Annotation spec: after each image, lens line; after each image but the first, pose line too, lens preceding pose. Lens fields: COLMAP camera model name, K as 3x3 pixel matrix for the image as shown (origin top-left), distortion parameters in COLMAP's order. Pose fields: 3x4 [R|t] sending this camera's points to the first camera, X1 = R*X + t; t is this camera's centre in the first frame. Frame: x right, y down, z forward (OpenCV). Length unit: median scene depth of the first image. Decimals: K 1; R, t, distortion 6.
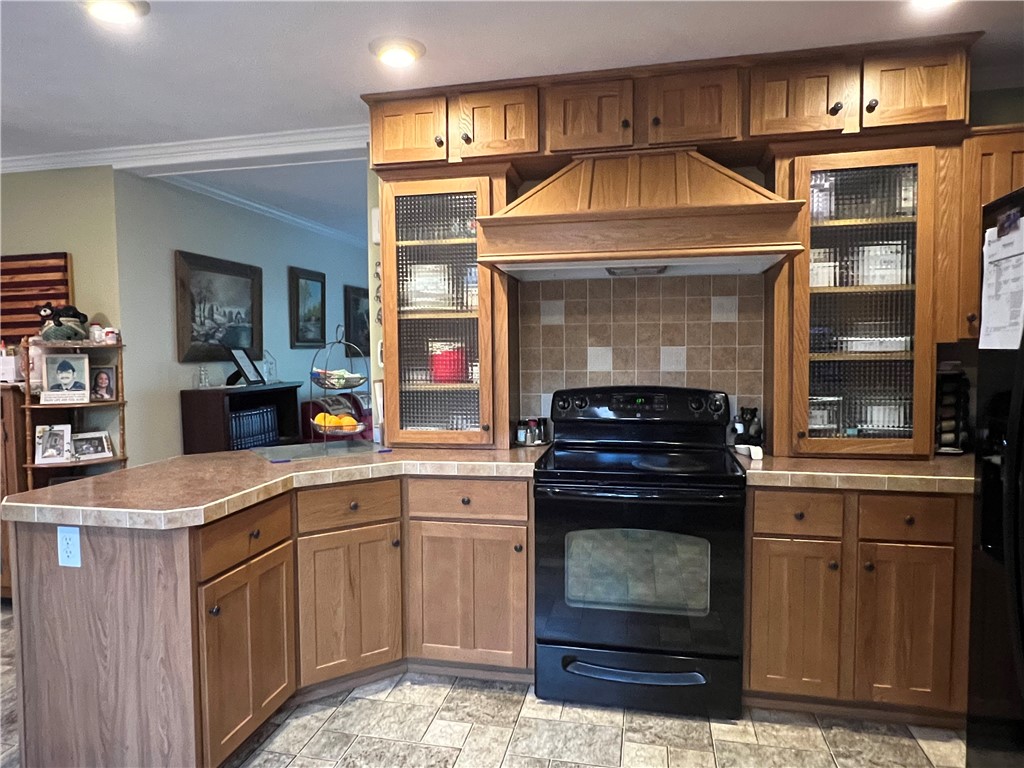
lens RADIAL K [[649.8, 0, 509.4], [0, 649.8, 387.5], [0, 0, 1]] dist [-0.001572, -0.002152]
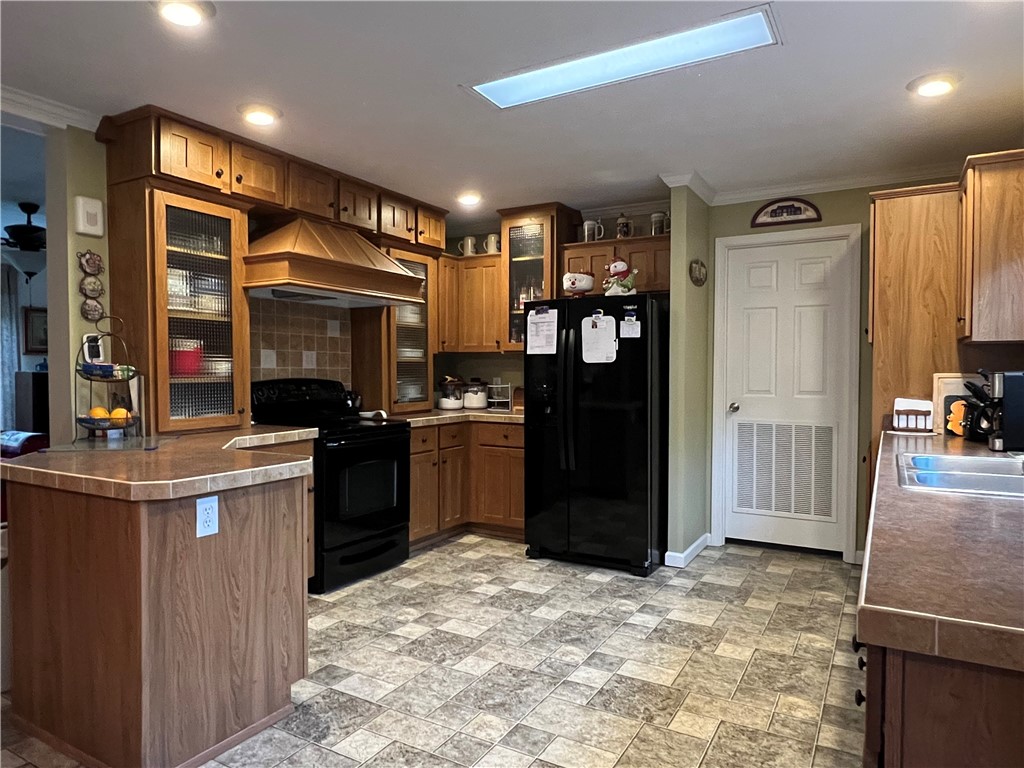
lens RADIAL K [[649.8, 0, 507.8], [0, 649.8, 393.0], [0, 0, 1]] dist [-0.001572, -0.002152]
pose [[0.303697, -0.024943, 0.952442, -1.287872], [0.052409, 0.998581, 0.009440, 0.050999], [-0.951326, 0.047050, 0.304573, 0.172149]]
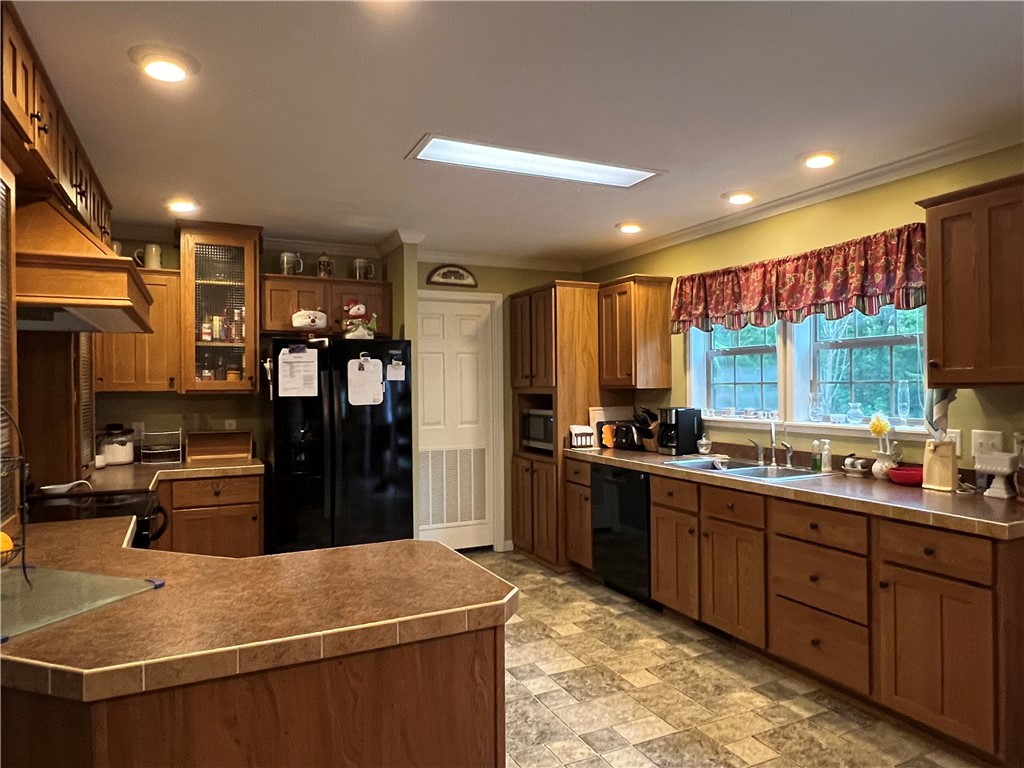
lens RADIAL K [[649.8, 0, 502.2], [0, 649.8, 390.1], [0, 0, 1]] dist [-0.001572, -0.002152]
pose [[-0.605686, 0.008697, 0.795656, -1.167826], [0.061254, 0.997483, 0.035726, -0.083960], [-0.793342, 0.070376, -0.604694, 1.255924]]
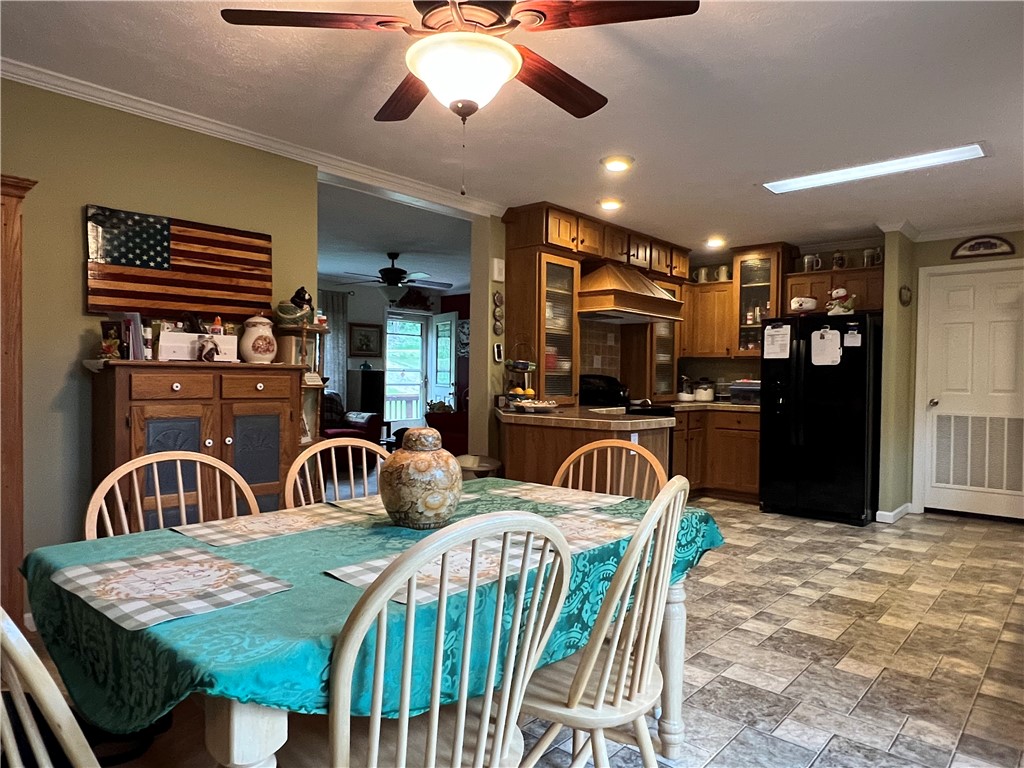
lens RADIAL K [[649.8, 0, 506.8], [0, 649.8, 390.8], [0, 0, 1]] dist [-0.001572, -0.002152]
pose [[0.491763, -0.002720, 0.870725, -2.162562], [0.033207, 0.999326, -0.015632, 0.090784], [-0.870096, 0.036601, 0.491522, 0.322843]]
